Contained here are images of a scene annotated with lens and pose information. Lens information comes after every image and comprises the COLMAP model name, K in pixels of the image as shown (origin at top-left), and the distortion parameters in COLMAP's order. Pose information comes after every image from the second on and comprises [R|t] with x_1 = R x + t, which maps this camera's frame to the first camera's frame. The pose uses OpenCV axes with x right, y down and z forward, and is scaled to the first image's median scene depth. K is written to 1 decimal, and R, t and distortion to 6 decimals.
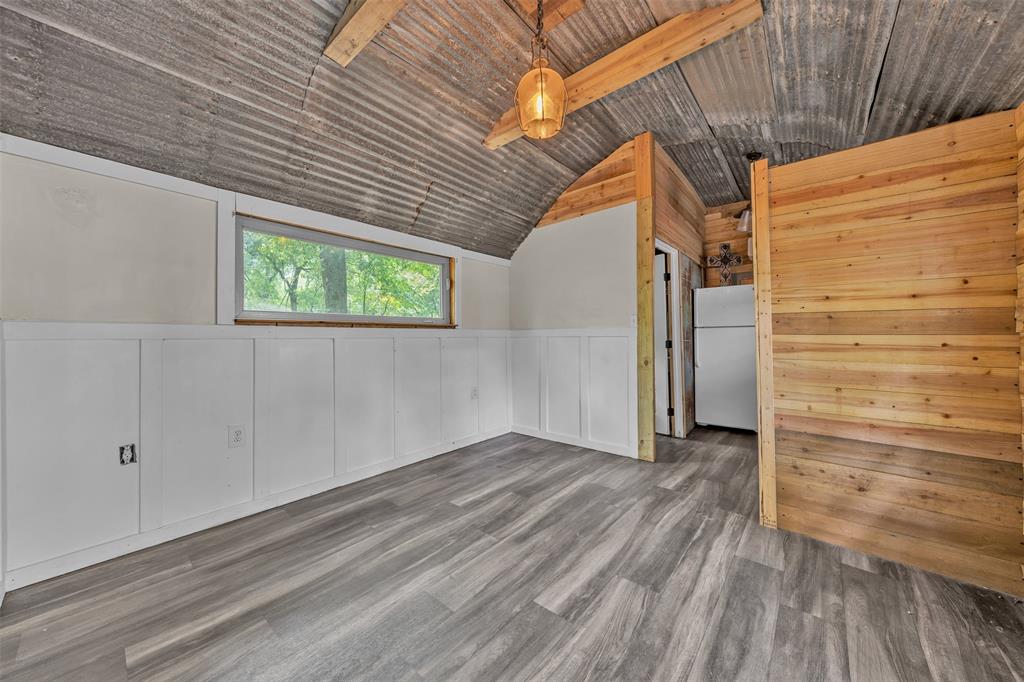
lens RADIAL K [[361.1, 0, 503.2], [0, 361.1, 339.1], [0, 0, 1]] dist [0.002301, 0.000553]
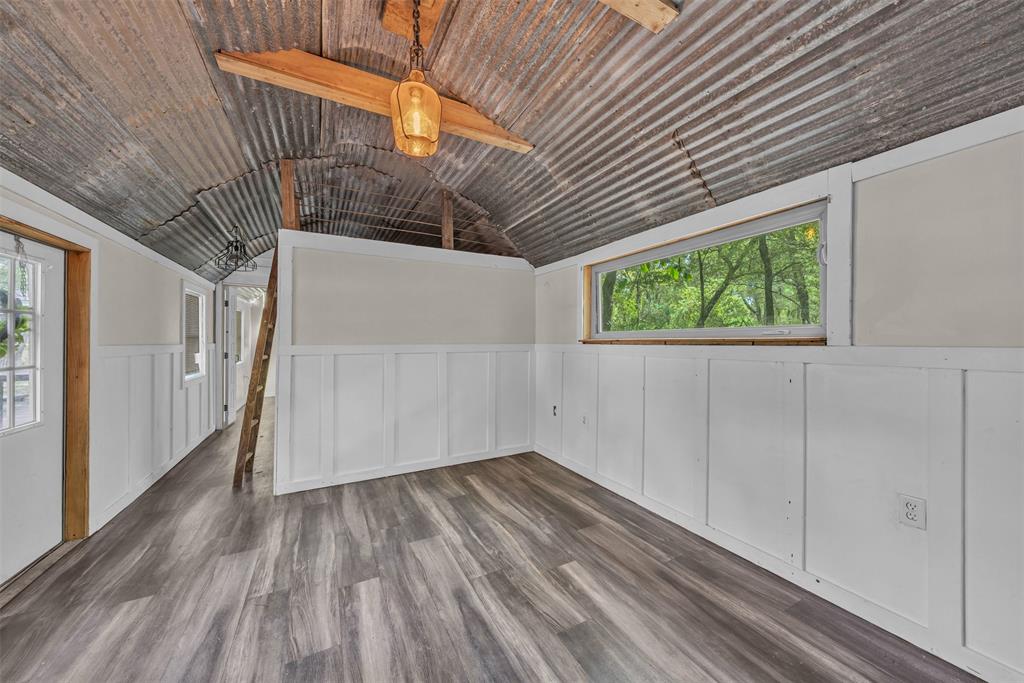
lens RADIAL K [[361.1, 0, 519.5], [0, 361.1, 339.9], [0, 0, 1]] dist [0.002301, 0.000553]
pose [[-0.342407, 0.012783, -0.939465, 0.671740], [0.009257, 0.999905, 0.010231, -0.067522], [0.939506, -0.005194, -0.342493, 1.171687]]
